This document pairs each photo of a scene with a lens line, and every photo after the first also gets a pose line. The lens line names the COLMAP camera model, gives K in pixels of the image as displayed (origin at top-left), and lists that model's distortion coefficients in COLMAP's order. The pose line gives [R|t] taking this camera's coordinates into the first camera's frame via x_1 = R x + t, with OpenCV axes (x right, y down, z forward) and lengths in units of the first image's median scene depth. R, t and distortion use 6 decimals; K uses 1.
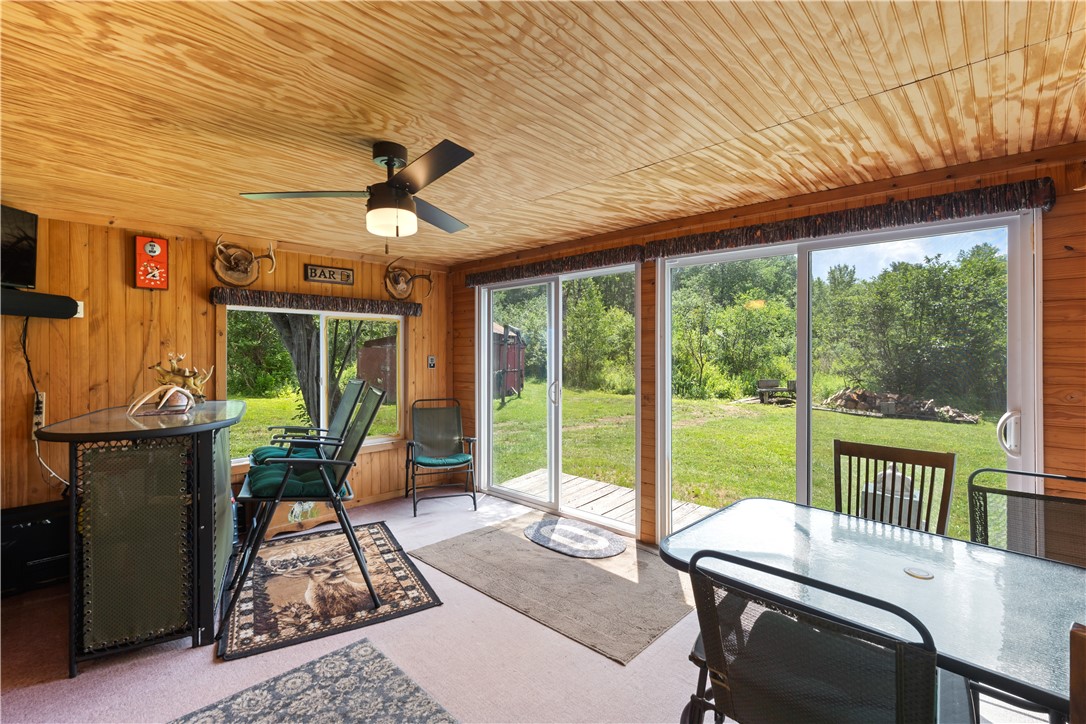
lens RADIAL K [[478.7, 0, 542.8], [0, 478.7, 355.7], [0, 0, 1]] dist [-0.003797, -0.000465]
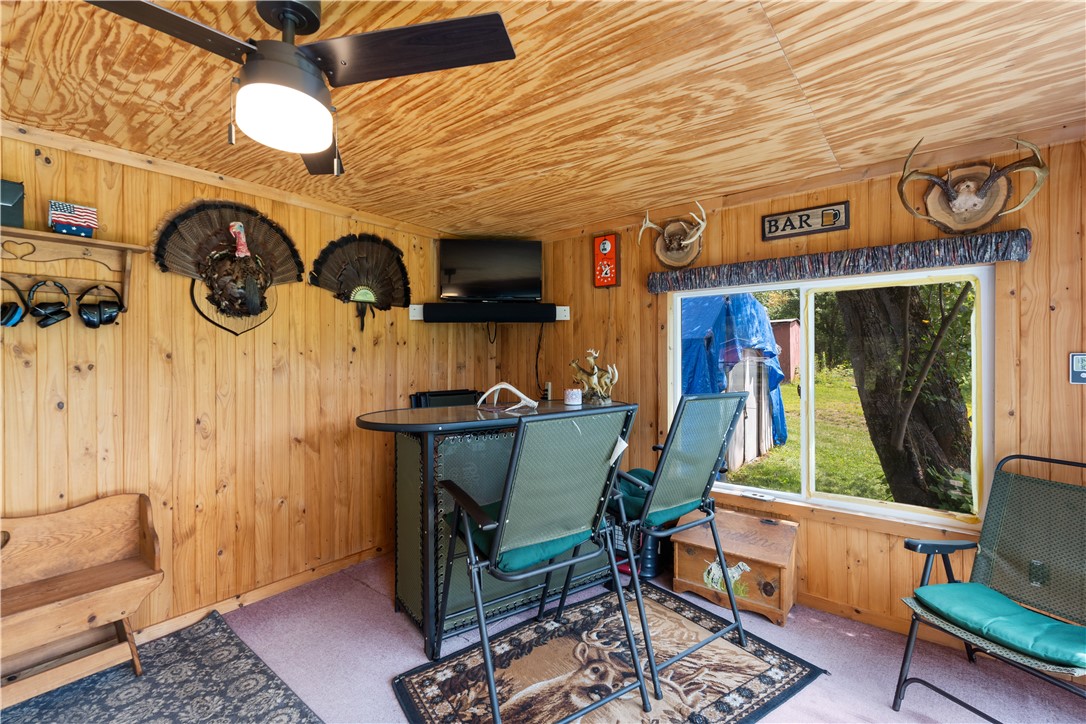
lens RADIAL K [[478.7, 0, 541.9], [0, 478.7, 356.5], [0, 0, 1]] dist [-0.003797, -0.000465]
pose [[0.100031, 0.007962, -0.994952, 0.176472], [0.001713, 0.999965, 0.008174, -0.000487], [0.994983, -0.002522, 0.100014, 0.765079]]
